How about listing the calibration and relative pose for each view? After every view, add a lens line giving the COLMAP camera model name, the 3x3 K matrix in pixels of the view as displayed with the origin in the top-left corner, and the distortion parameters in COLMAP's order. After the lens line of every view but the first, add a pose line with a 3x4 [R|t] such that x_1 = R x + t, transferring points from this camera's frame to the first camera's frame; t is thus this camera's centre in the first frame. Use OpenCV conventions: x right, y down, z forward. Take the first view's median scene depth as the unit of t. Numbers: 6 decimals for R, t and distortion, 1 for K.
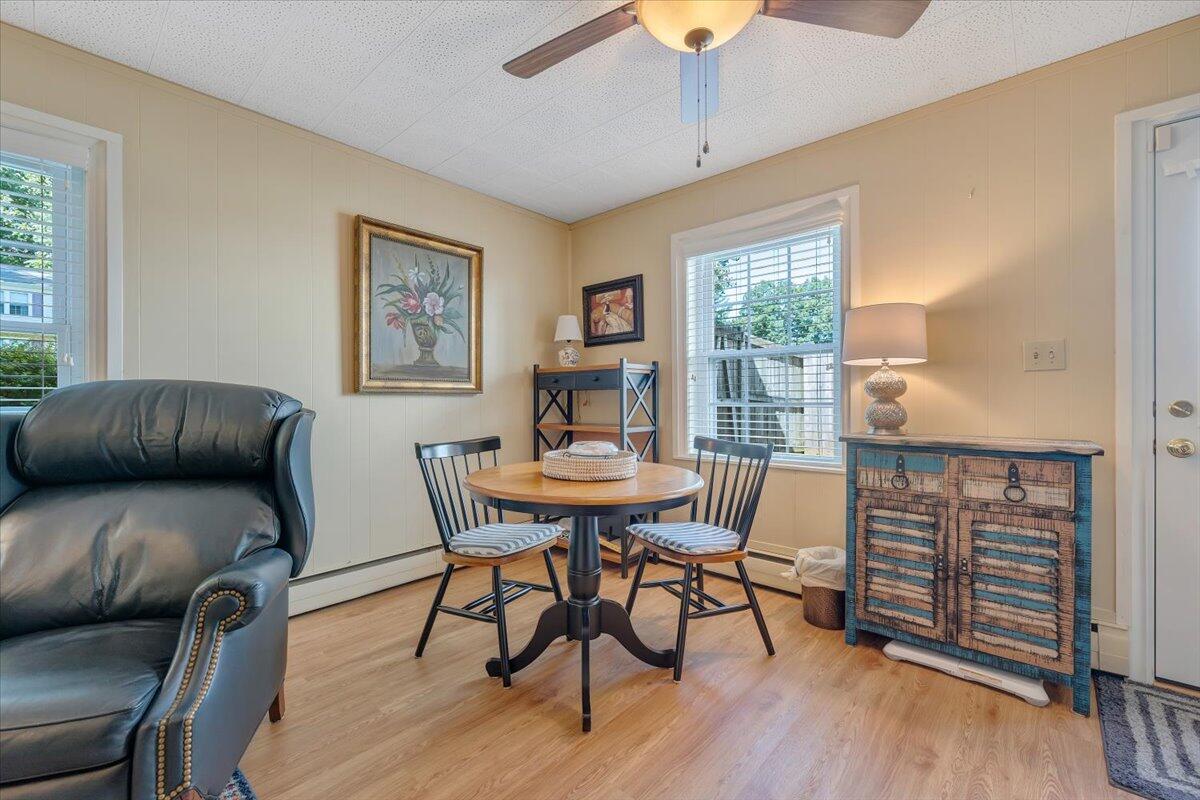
lens RADIAL K [[482.6, 0, 600.0], [0, 482.6, 400.0], [0, 0, 1]] dist [0.003252, -0.000186]
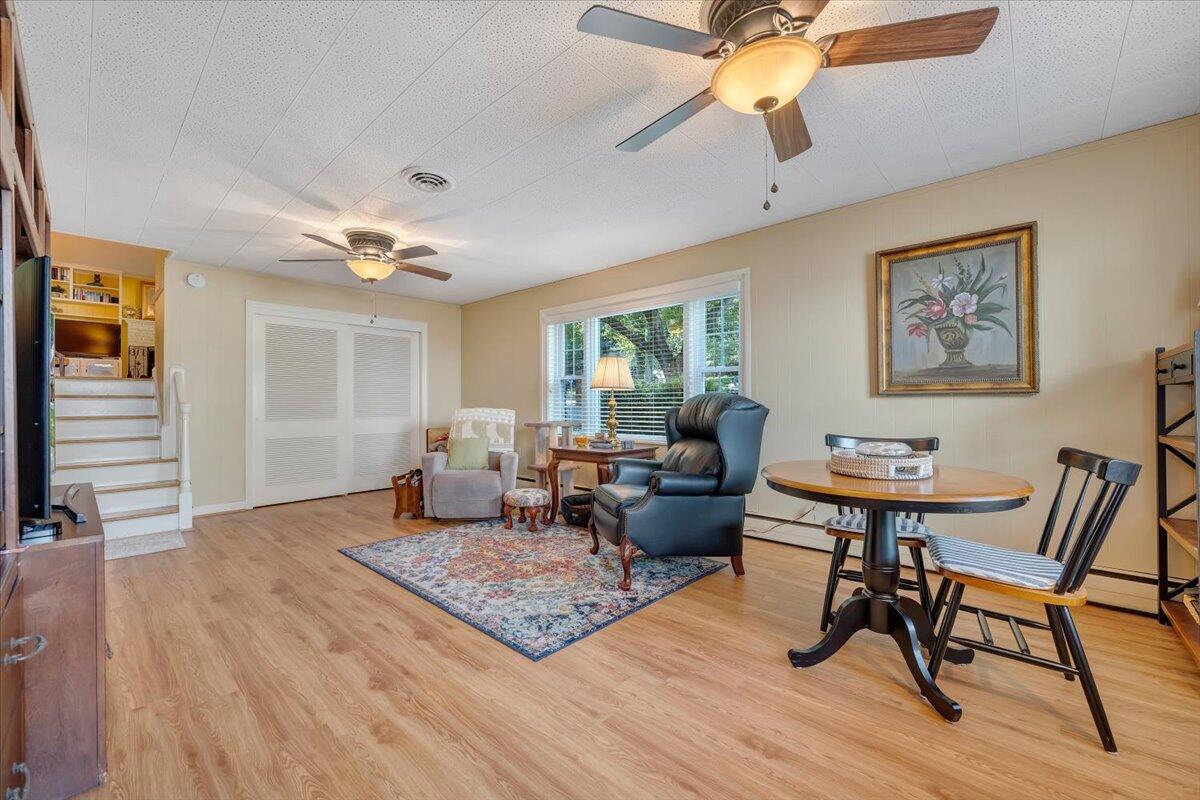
lens RADIAL K [[482.6, 0, 600.0], [0, 482.6, 400.0], [0, 0, 1]] dist [0.003252, -0.000186]
pose [[0.008468, -0.002513, -0.999961, 0.653664], [0.003617, 0.999990, -0.002482, -0.002159], [0.999958, -0.003596, 0.008477, 0.247805]]
